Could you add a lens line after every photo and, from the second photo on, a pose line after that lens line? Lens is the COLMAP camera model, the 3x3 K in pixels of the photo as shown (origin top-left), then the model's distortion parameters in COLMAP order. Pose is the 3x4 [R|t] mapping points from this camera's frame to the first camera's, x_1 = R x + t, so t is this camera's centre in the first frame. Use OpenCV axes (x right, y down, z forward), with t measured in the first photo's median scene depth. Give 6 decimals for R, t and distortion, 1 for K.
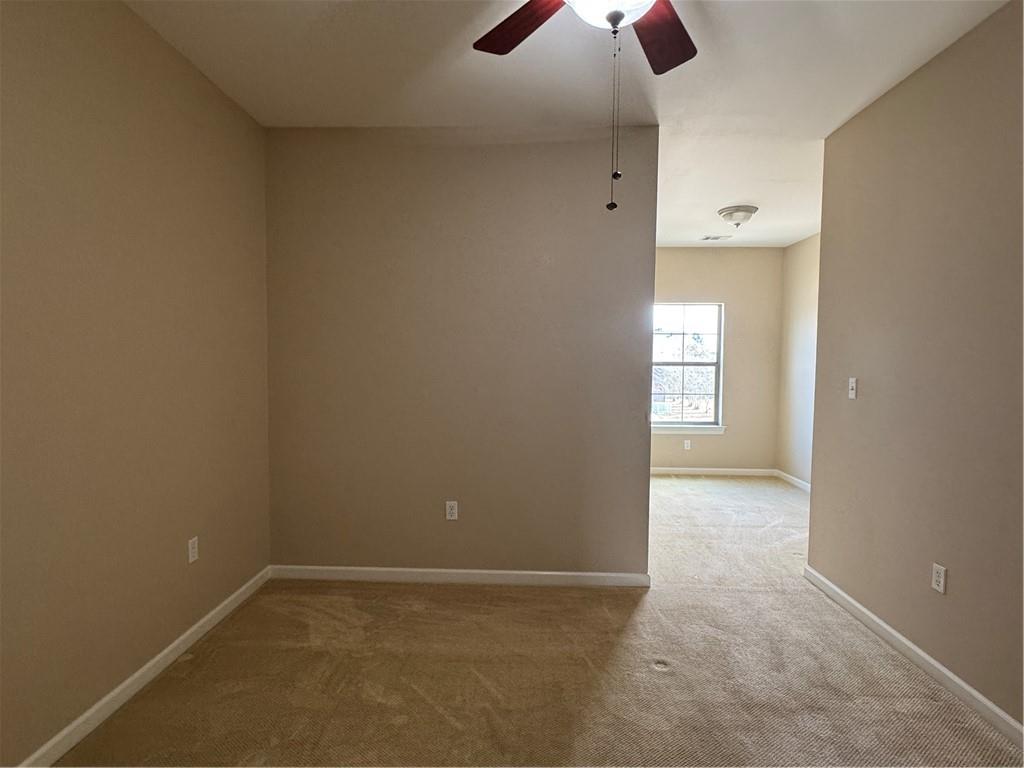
lens RADIAL K [[546.9, 0, 512.7], [0, 546.9, 387.4], [0, 0, 1]] dist [-0.001023, 0.000487]
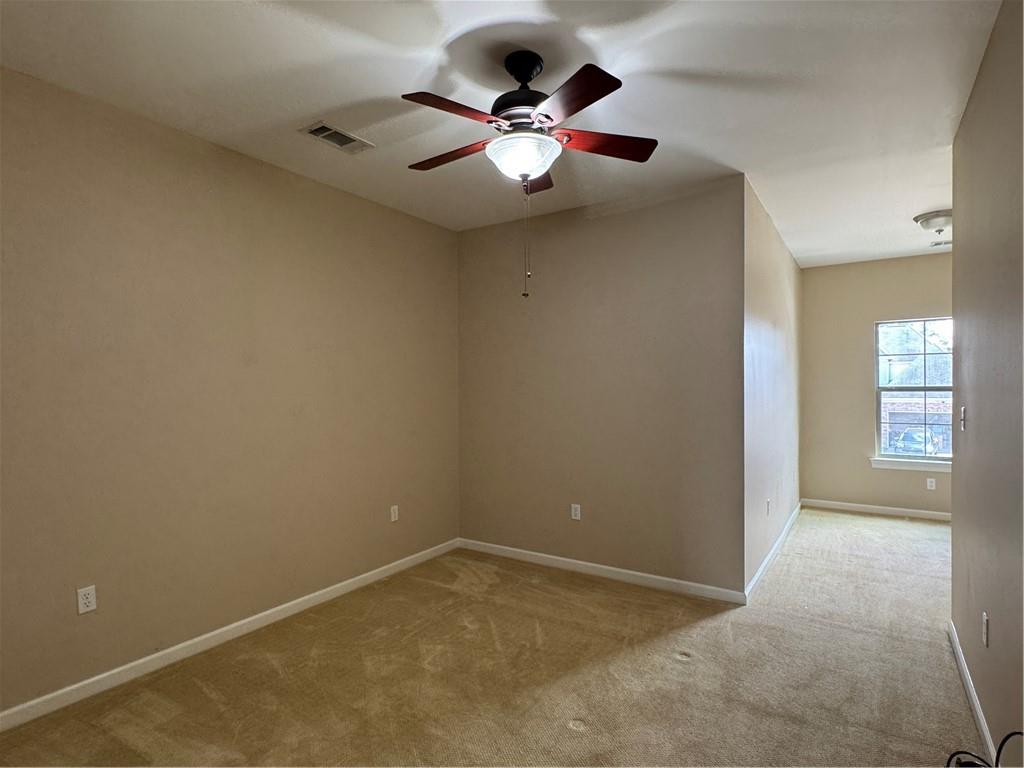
lens RADIAL K [[546.9, 0, 512.7], [0, 546.9, 387.4], [0, 0, 1]] dist [-0.001023, 0.000487]
pose [[0.851320, -0.012346, -0.524501, 0.414760], [-0.011562, 0.999039, -0.042283, -0.002780], [0.524519, 0.042061, 0.850359, -0.137888]]
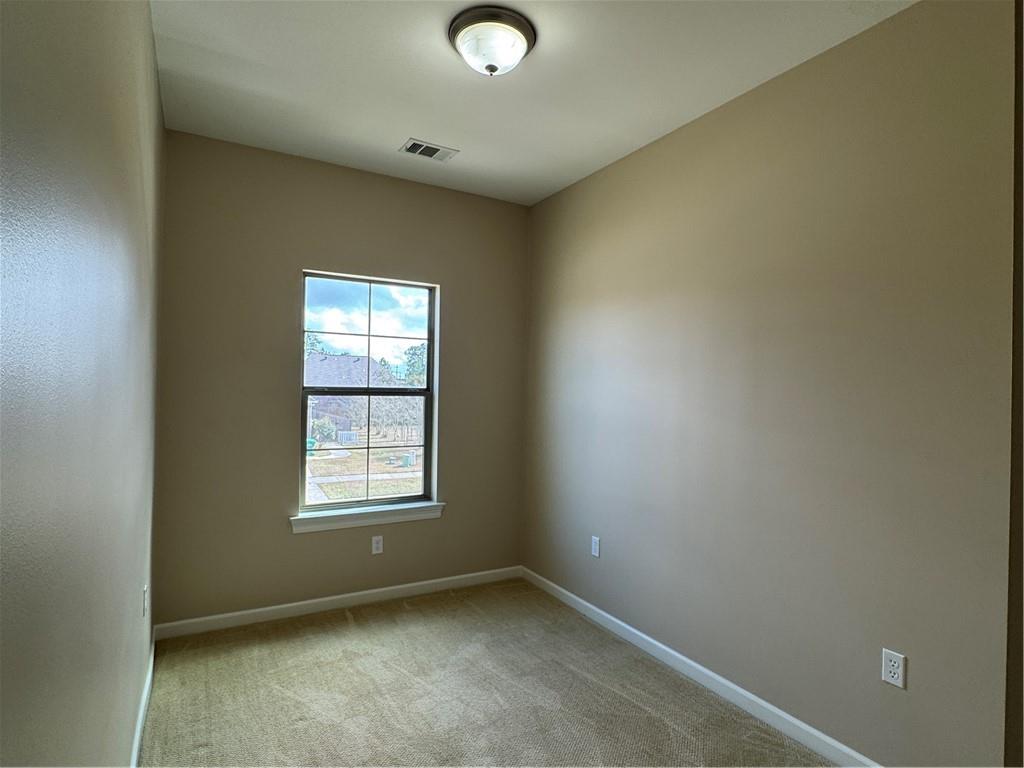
lens RADIAL K [[546.9, 0, 512.7], [0, 546.9, 387.4], [0, 0, 1]] dist [-0.001023, 0.000487]
pose [[0.849249, 0.008451, 0.527925, 0.292636], [0.016509, 0.998958, -0.042548, -0.042961], [-0.527735, 0.044849, 0.848224, 0.927189]]
